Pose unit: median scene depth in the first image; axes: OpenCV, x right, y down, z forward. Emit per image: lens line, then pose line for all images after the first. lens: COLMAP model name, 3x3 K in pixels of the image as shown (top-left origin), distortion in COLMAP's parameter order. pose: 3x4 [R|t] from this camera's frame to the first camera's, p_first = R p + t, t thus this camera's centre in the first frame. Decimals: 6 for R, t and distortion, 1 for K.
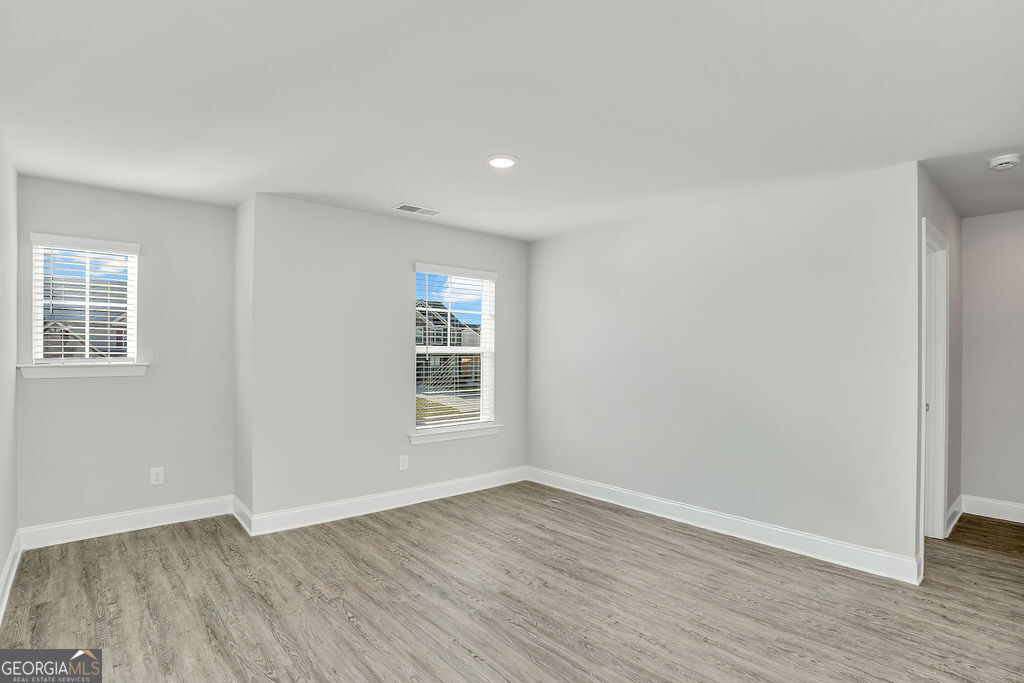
lens RADIAL K [[491.2, 0, 490.2], [0, 491.2, 341.3], [0, 0, 1]] dist [-0.076366, 0.035707]
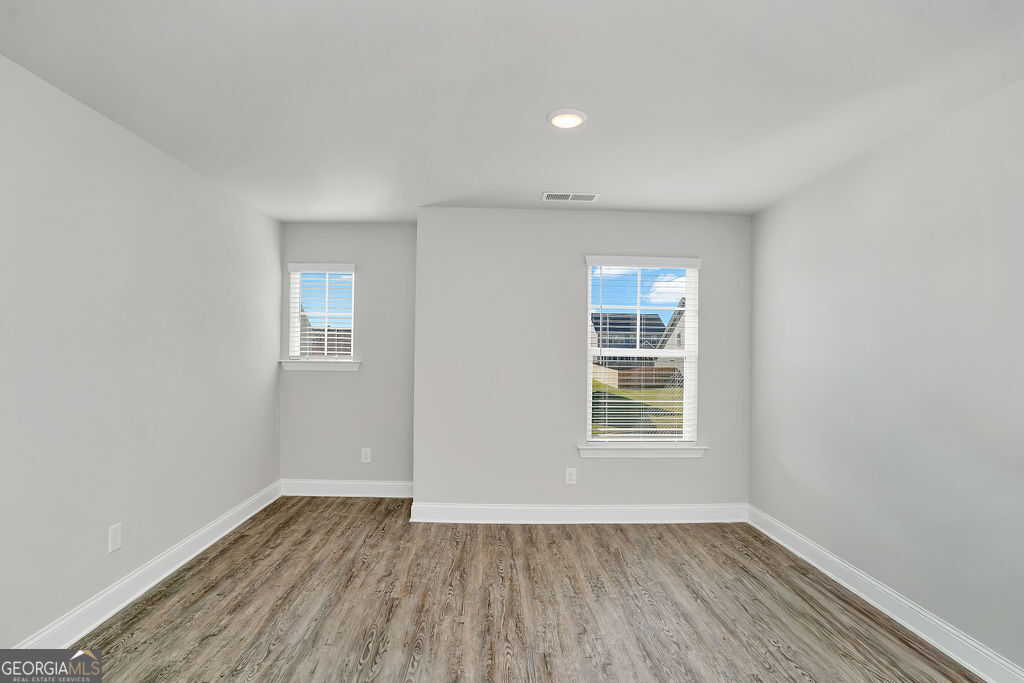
lens RADIAL K [[491.2, 0, 490.2], [0, 491.2, 341.3], [0, 0, 1]] dist [-0.076366, 0.035707]
pose [[0.795807, -0.004125, -0.605536, 0.307107], [-0.000468, 0.999972, -0.007427, 0.005076], [0.605550, 0.006193, 0.795783, 0.220239]]
